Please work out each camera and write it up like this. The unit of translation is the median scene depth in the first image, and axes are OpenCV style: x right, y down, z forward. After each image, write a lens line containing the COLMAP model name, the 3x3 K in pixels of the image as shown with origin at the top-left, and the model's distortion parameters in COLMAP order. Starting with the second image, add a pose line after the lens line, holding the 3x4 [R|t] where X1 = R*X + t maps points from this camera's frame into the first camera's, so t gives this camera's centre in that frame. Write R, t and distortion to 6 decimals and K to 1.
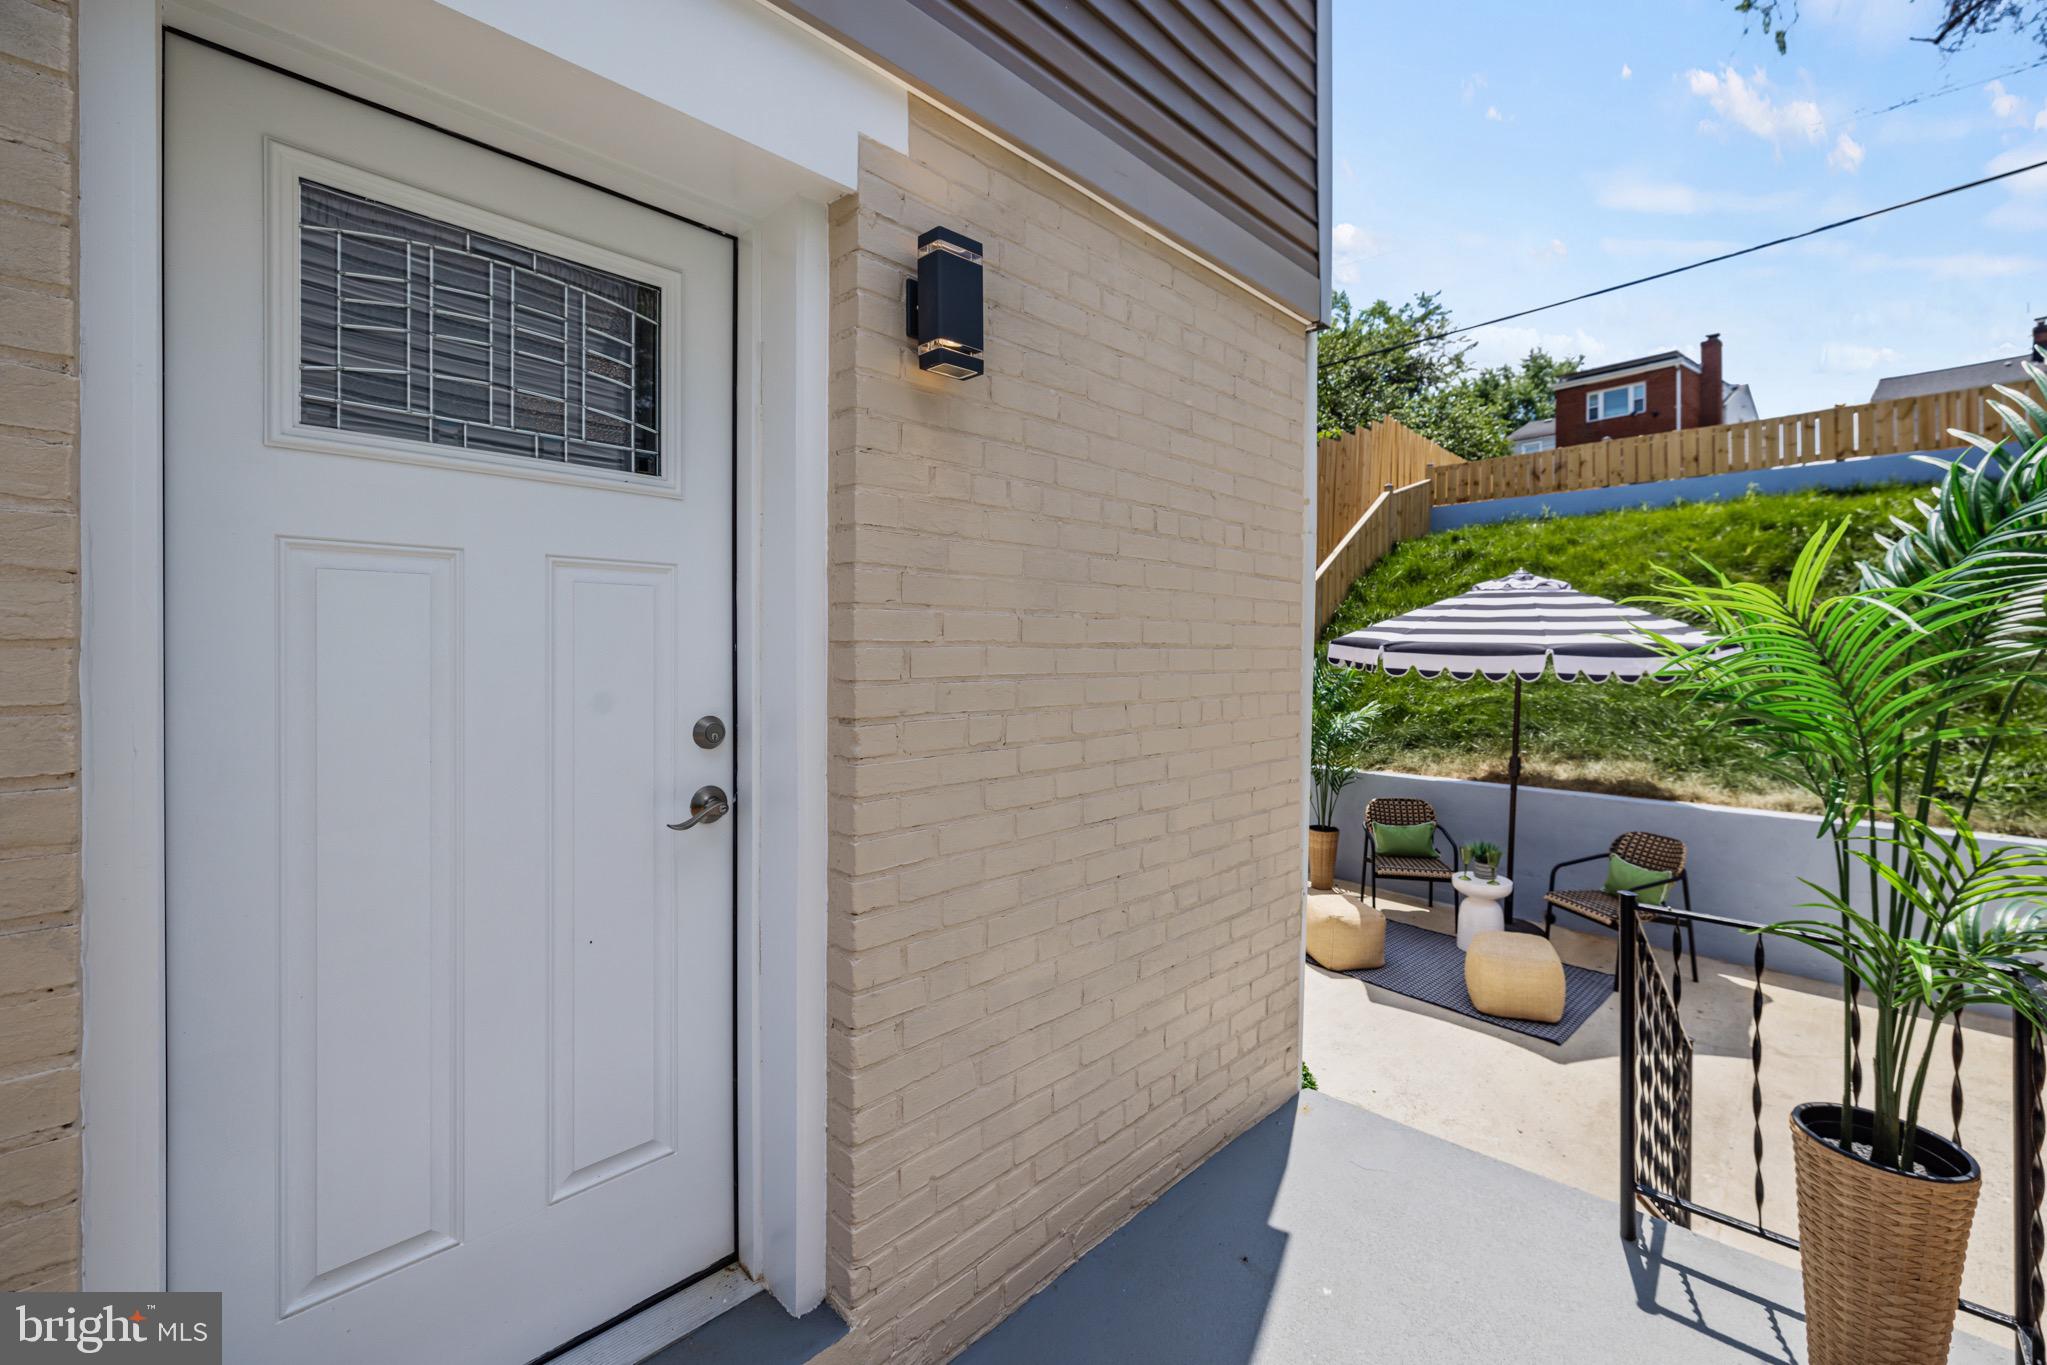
lens RADIAL K [[867.0, 0, 1014.9], [0, 867.0, 646.7], [0, 0, 1]] dist [-0.002223, 0.000962]
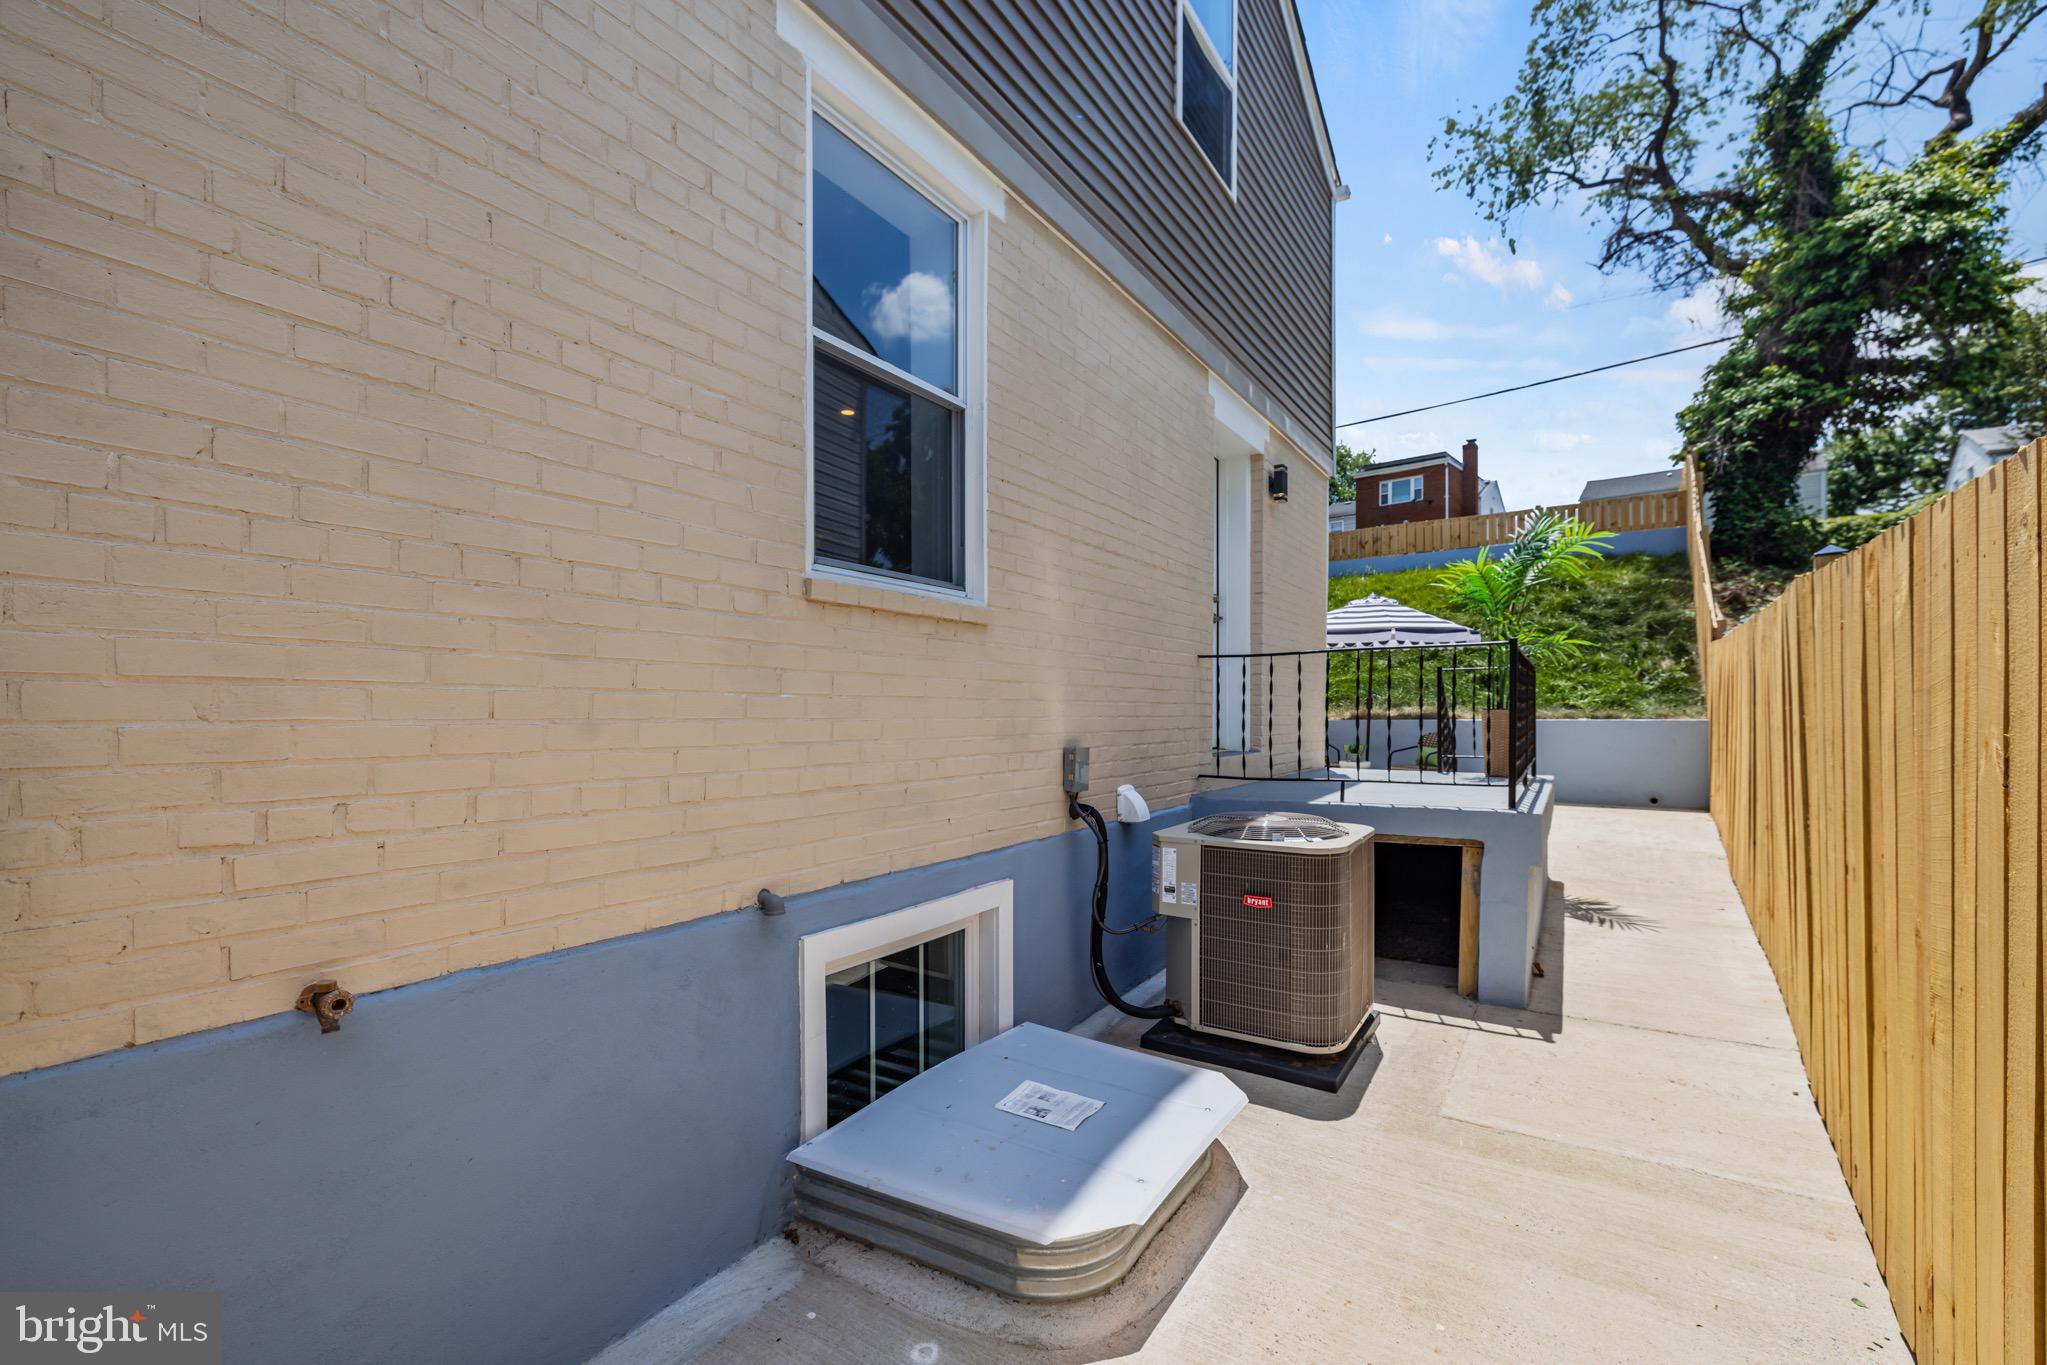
lens RADIAL K [[890.2, 0, 994.5], [0, 890.2, 724.0], [0, 0, 1]] dist [0.000255, -0.000902]
pose [[0.982932, -0.006208, 0.183865, -0.344806], [0.004398, 0.999938, 0.010251, 0.103088], [-0.183917, -0.009267, 0.982898, -0.441008]]
